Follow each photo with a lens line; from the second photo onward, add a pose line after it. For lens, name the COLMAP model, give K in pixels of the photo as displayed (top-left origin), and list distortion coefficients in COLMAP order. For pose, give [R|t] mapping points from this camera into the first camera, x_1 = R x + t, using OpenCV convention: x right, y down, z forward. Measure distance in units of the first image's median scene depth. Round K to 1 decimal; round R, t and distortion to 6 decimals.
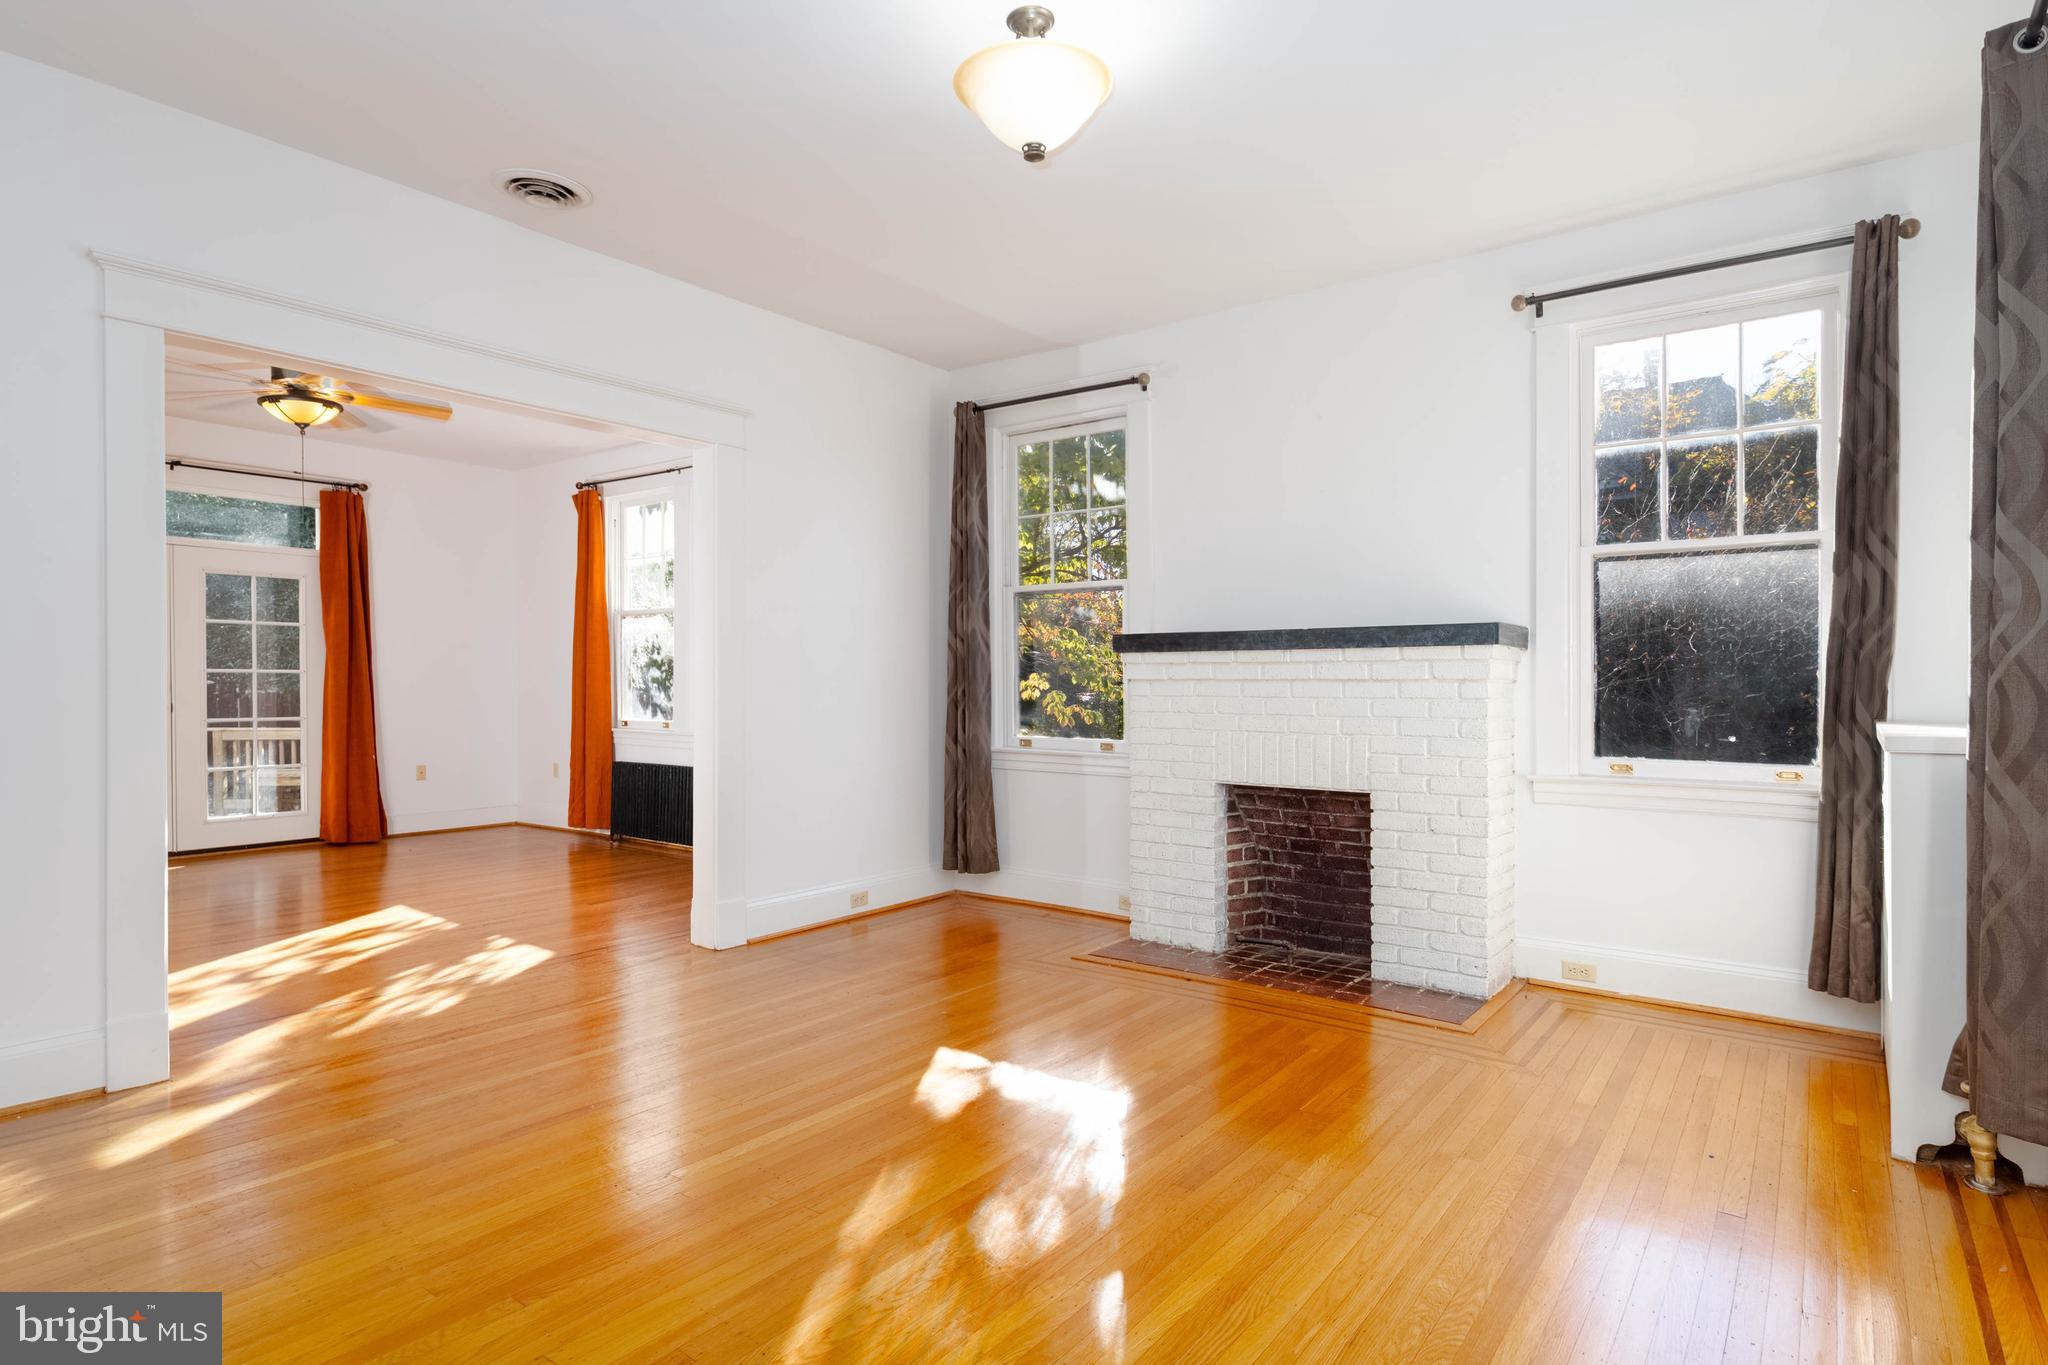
lens RADIAL K [[1062.5, 0, 1031.3], [0, 1062.5, 703.1], [0, 0, 1]] dist [0.001155, 0.000195]
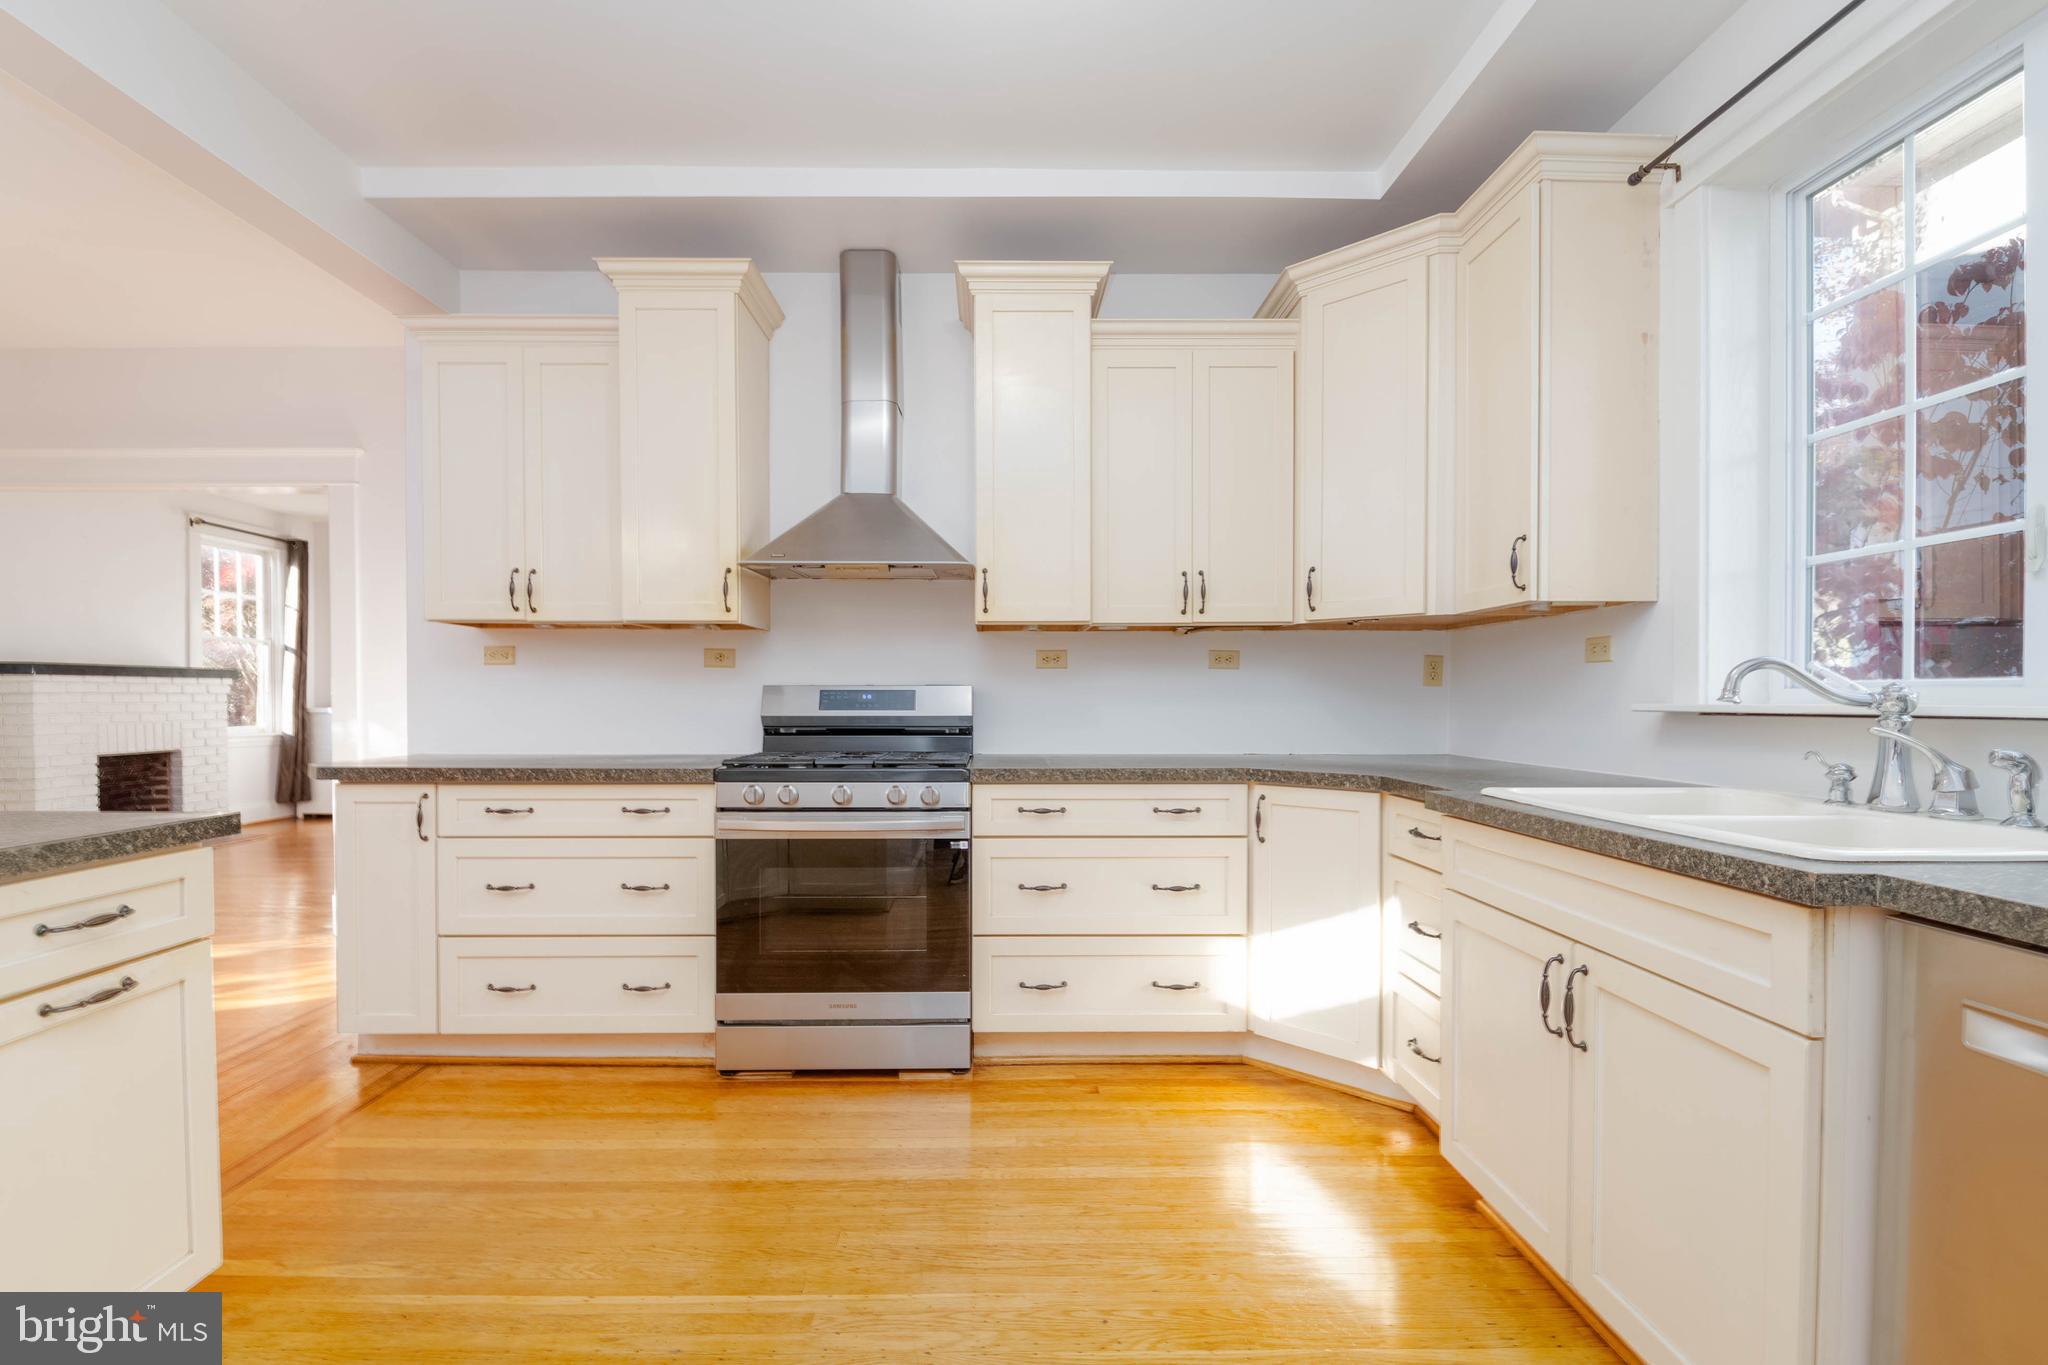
lens RADIAL K [[895.1, 0, 992.4], [0, 895.1, 710.0], [0, 0, 1]] dist [0.011391, -0.014113]
pose [[-0.606985, -0.016602, 0.794539, -1.682040], [0.011153, 0.999505, 0.029405, -0.020295], [-0.794635, 0.026710, -0.606500, 0.696731]]
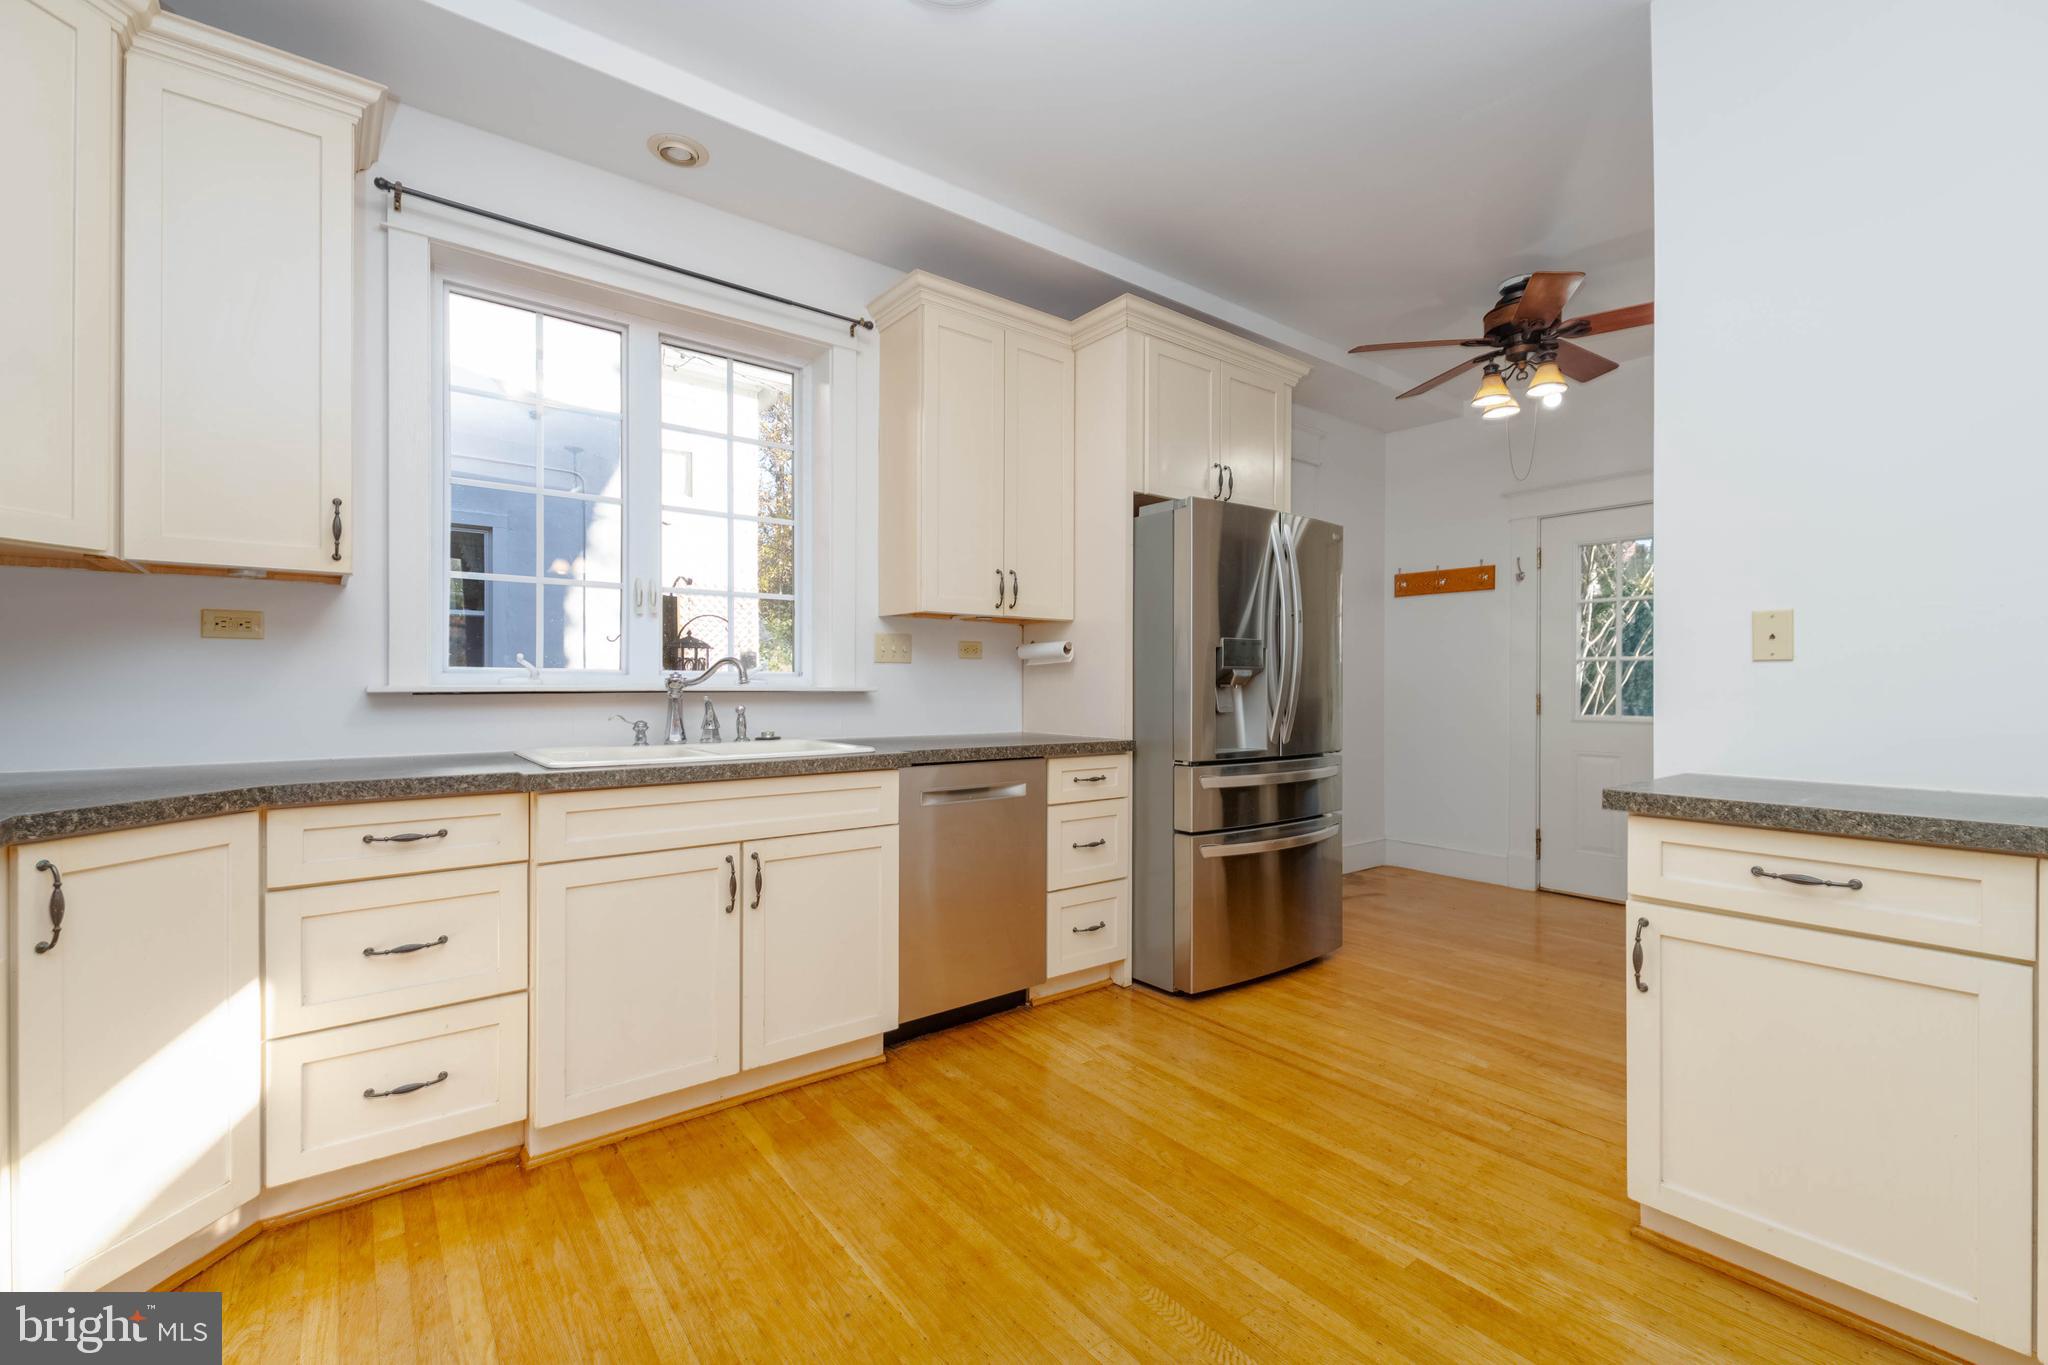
lens RADIAL K [[861.4, 0, 1024.0], [0, 861.4, 682.5], [0, 0, 1]] dist [0.023157, -0.009335]
pose [[-0.262576, -0.009282, -0.964867, -1.136076], [-0.023160, 0.999726, -0.003315, -0.014115], [0.964633, 0.021476, -0.262719, 0.607198]]
